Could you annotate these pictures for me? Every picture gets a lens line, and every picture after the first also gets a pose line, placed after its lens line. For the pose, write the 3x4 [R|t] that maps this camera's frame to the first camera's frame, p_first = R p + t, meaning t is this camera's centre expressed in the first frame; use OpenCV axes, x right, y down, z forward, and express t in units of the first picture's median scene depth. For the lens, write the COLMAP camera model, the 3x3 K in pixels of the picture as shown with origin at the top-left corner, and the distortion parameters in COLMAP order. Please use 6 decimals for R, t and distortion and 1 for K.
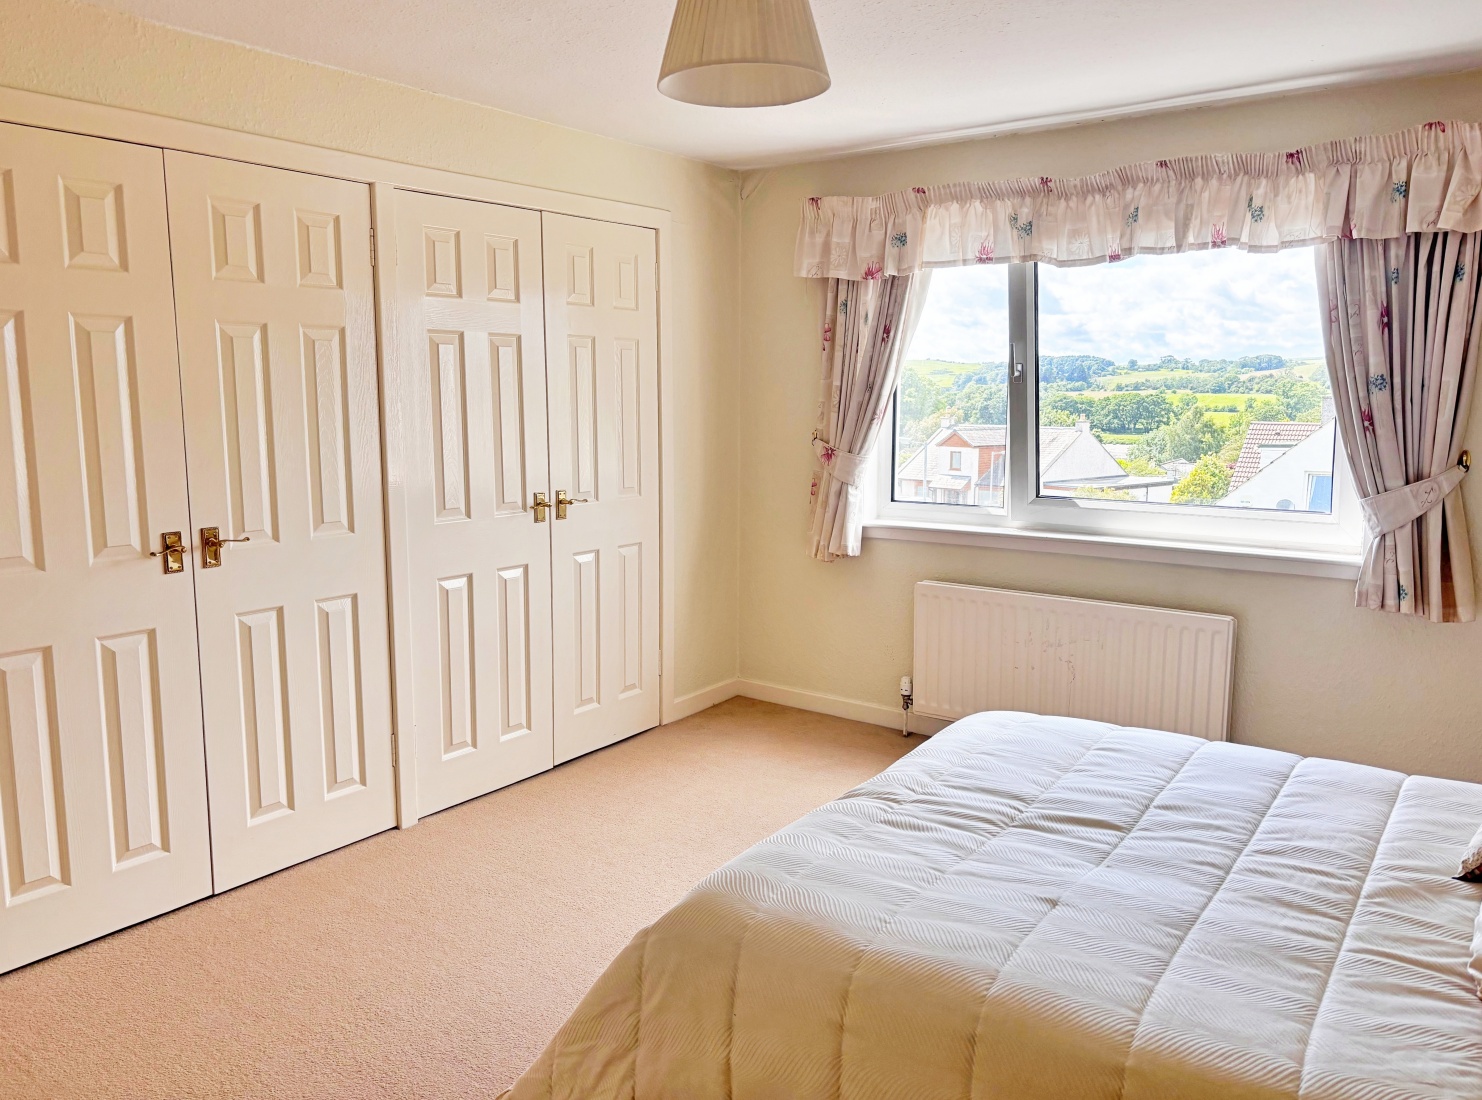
lens RADIAL K [[1147.3, 0, 741.0], [0, 1147.3, 550.0], [0, 0, 1]] dist [-0.005603, -0.003048]
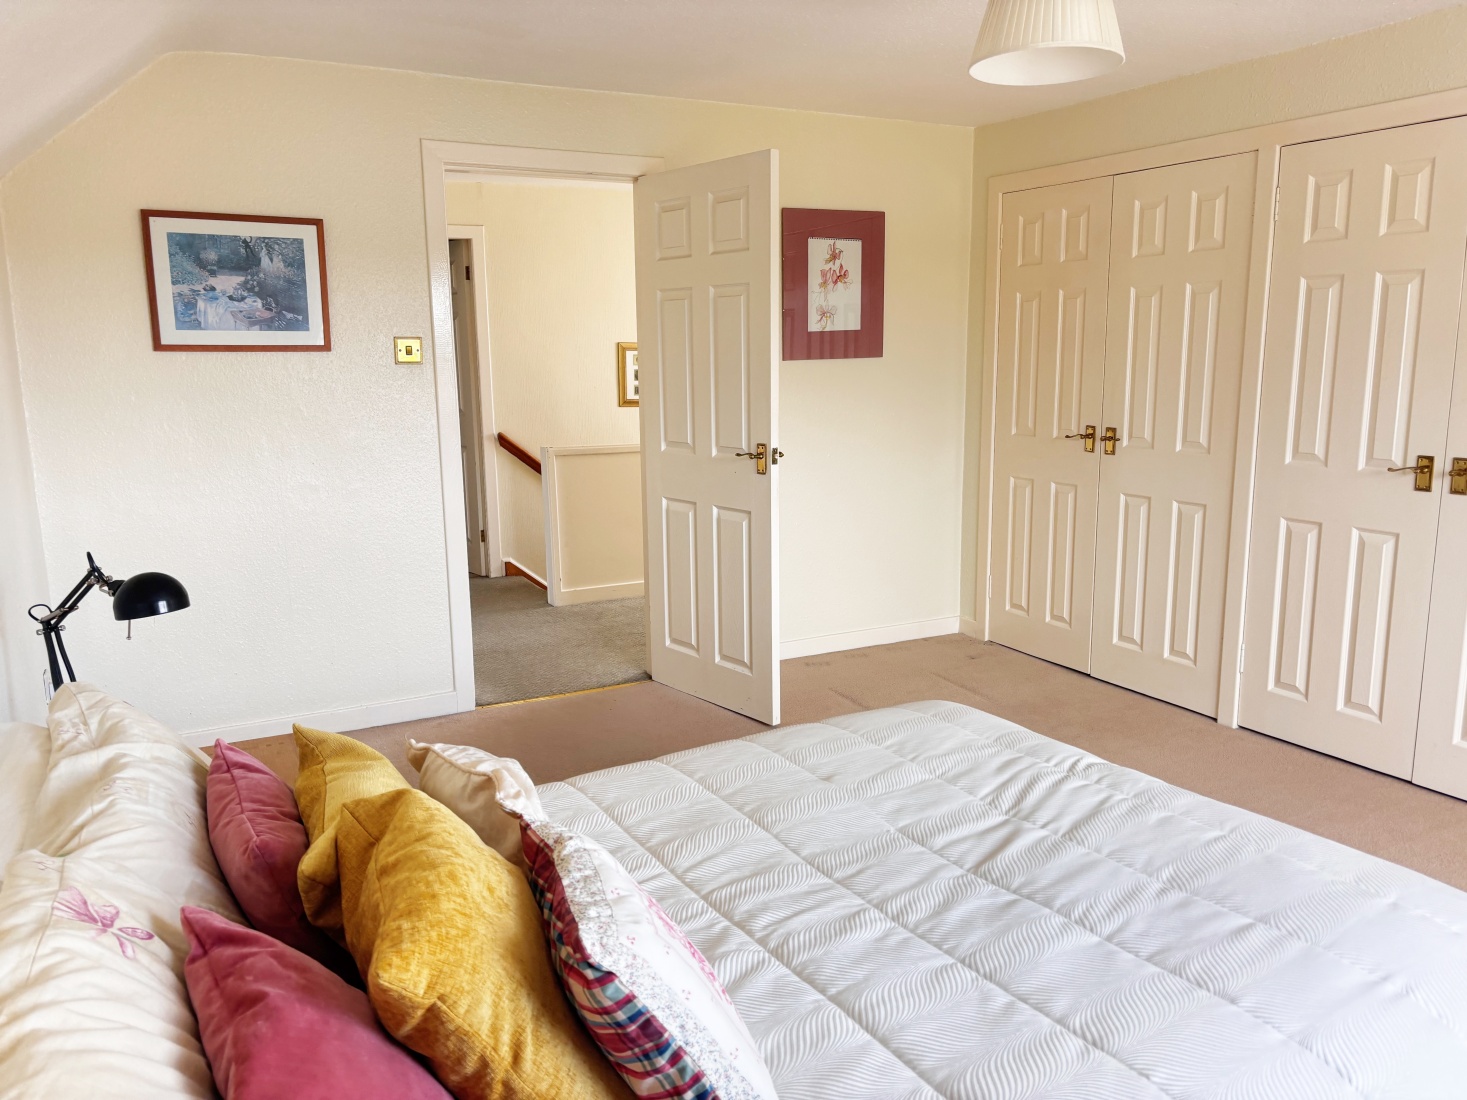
lens RADIAL K [[1117.0, 0, 733.5], [0, 1117.0, 550.0], [0, 0, 1]] dist [0.062535, -0.064983]
pose [[-0.434915, 0.164665, -0.885288, 1.008196], [-0.109204, 0.966237, 0.233370, -0.138524], [0.893825, 0.198173, -0.402249, 1.037329]]
